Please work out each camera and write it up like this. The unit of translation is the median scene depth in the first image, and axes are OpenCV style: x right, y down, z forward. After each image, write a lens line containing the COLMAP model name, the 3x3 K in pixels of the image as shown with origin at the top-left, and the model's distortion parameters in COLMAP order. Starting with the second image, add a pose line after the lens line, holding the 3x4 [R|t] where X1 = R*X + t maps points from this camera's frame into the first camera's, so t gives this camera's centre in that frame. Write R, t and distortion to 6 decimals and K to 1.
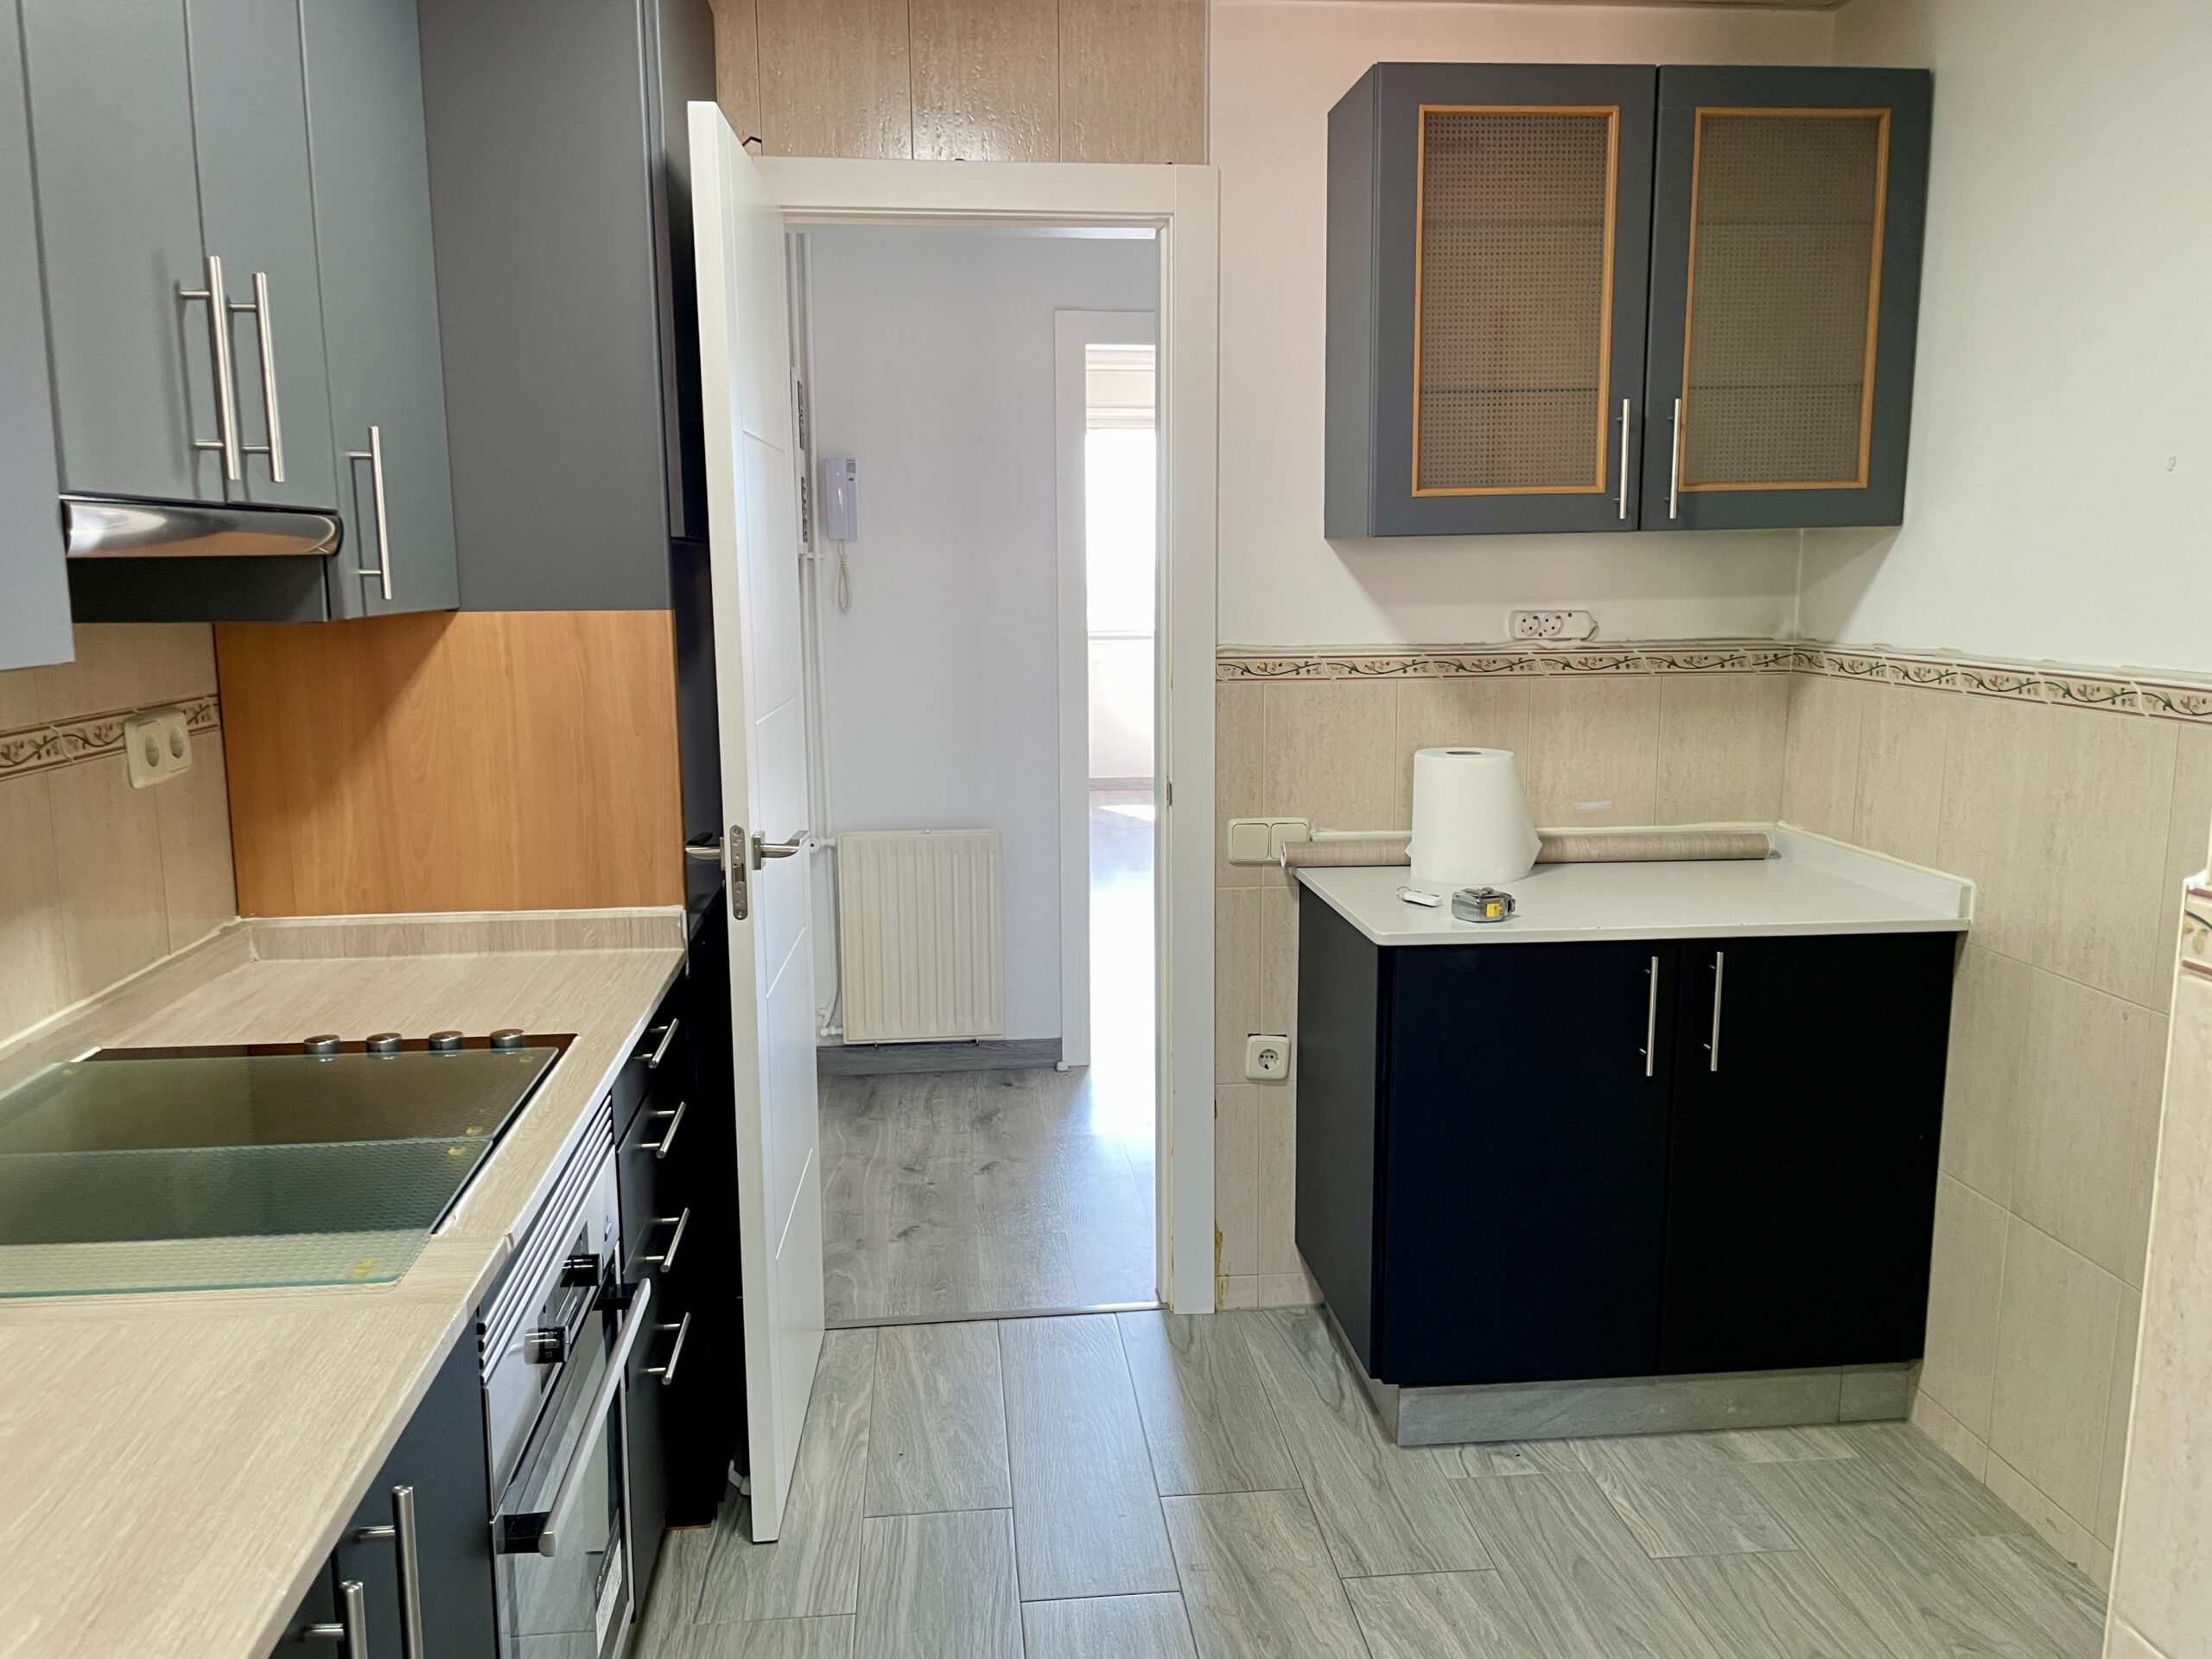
lens RADIAL K [[1686.4, 0, 1102.2], [0, 1686.4, 832.1], [0, 0, 1]] dist [0.083987, -0.118542]
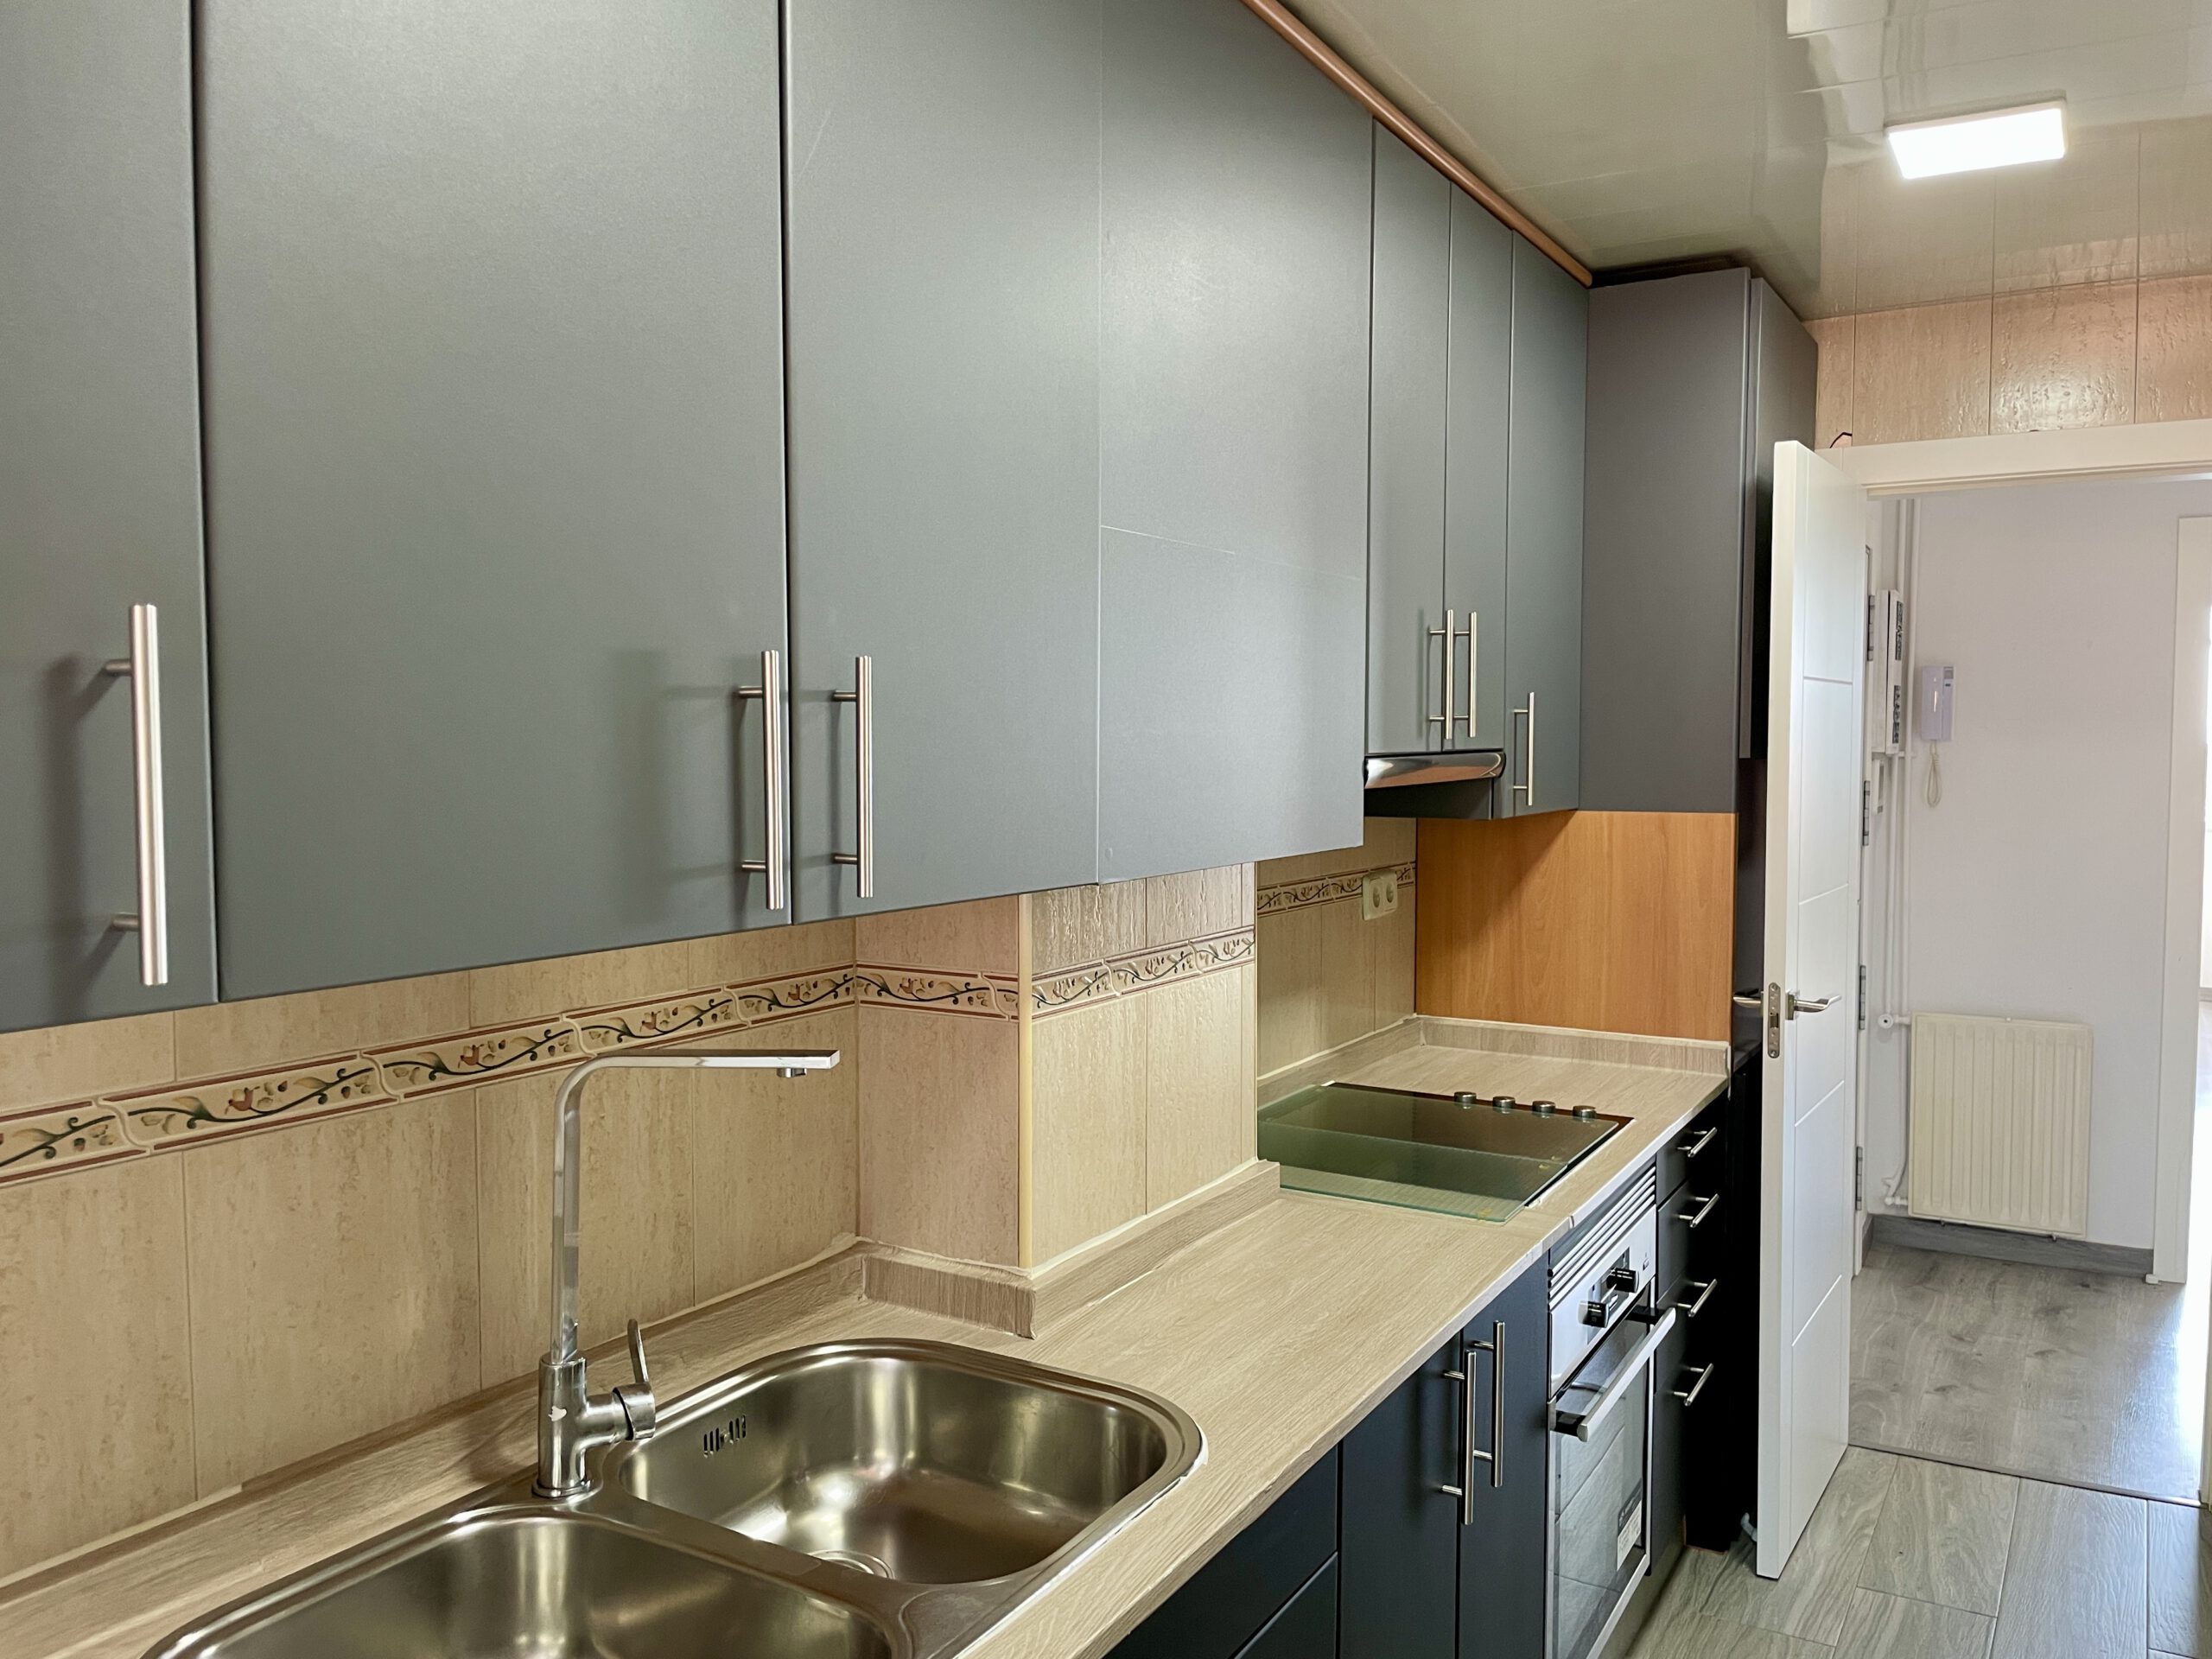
lens RADIAL K [[1686.4, 0, 1117.4], [0, 1686.4, 830.4], [0, 0, 1]] dist [0.083987, -0.118542]
pose [[0.806464, 0.038359, -0.590038, 0.135655], [-0.097477, 0.992865, -0.068684, 0.018228], [0.583193, 0.112906, 0.804449, -0.327634]]
